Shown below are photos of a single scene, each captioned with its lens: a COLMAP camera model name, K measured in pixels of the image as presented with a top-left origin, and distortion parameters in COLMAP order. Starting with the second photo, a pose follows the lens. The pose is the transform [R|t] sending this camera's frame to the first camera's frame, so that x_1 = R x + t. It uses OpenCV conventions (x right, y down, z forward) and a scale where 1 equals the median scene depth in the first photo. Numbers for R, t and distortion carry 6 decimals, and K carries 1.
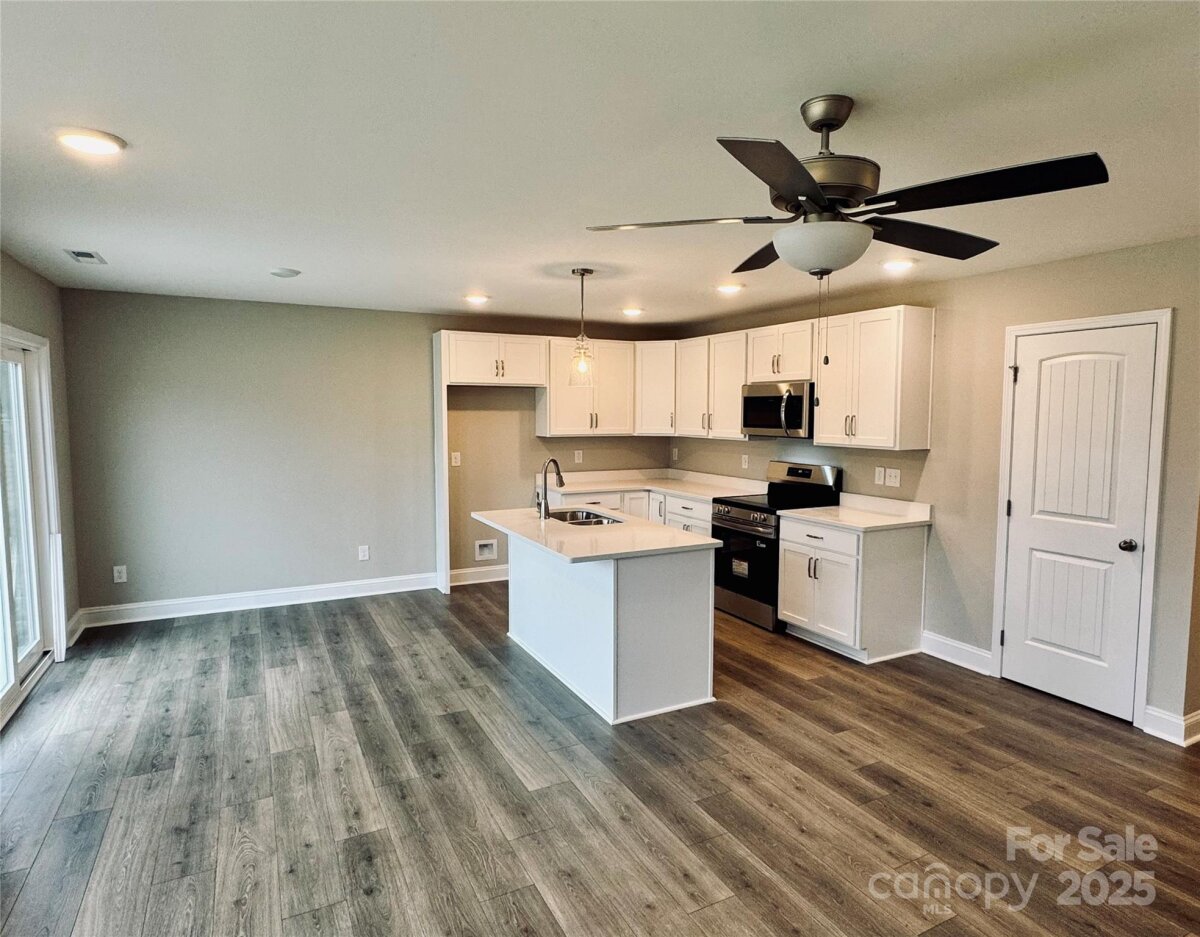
lens RADIAL K [[679.9, 0, 602.9], [0, 679.9, 469.1], [0, 0, 1]] dist [0.002818, 0.000637]
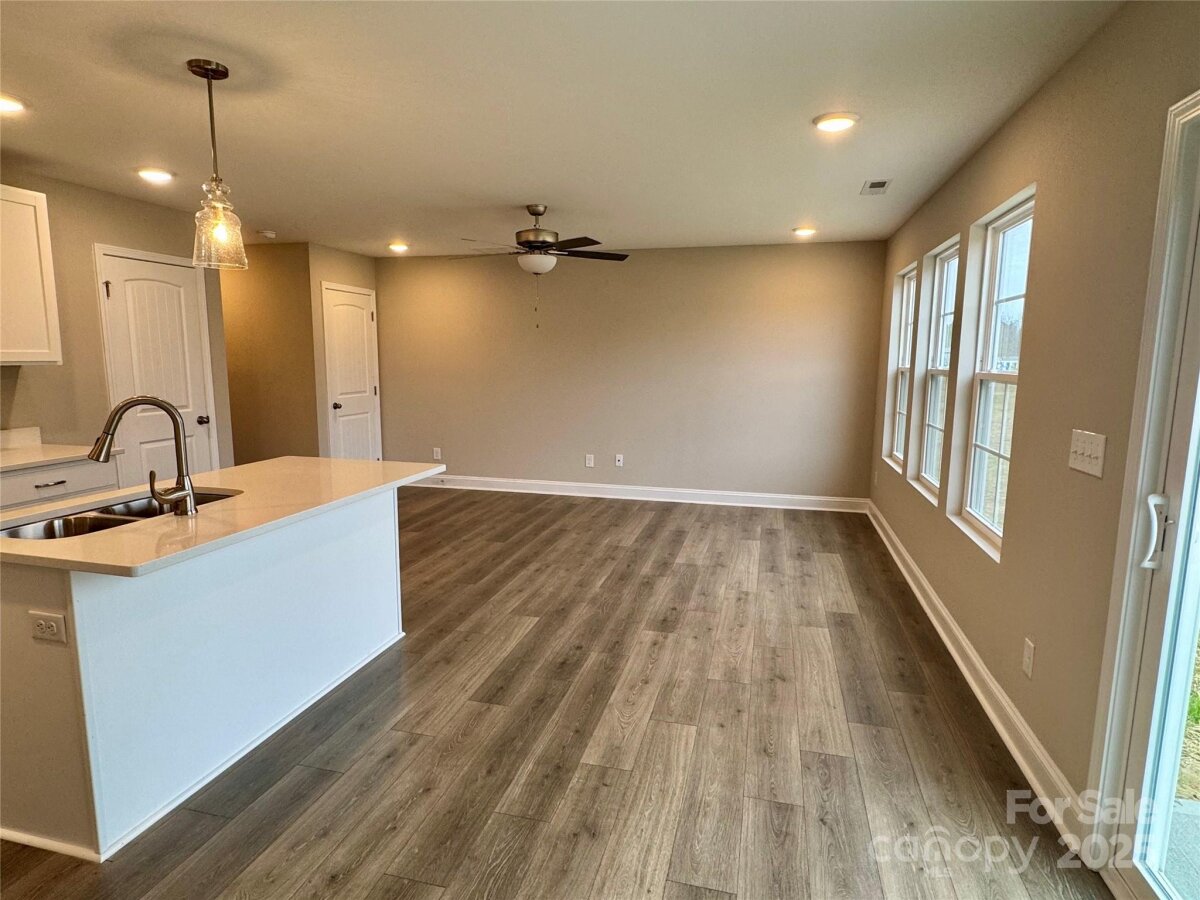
lens RADIAL K [[658.1, 0, 601.8], [0, 658.1, 449.5], [0, 0, 1]] dist [0.003033, -0.000083]
pose [[-0.741469, -0.103534, 0.662951, -0.970034], [0.047079, 0.977562, 0.205322, -0.094193], [-0.669333, 0.183451, -0.719958, 1.717702]]
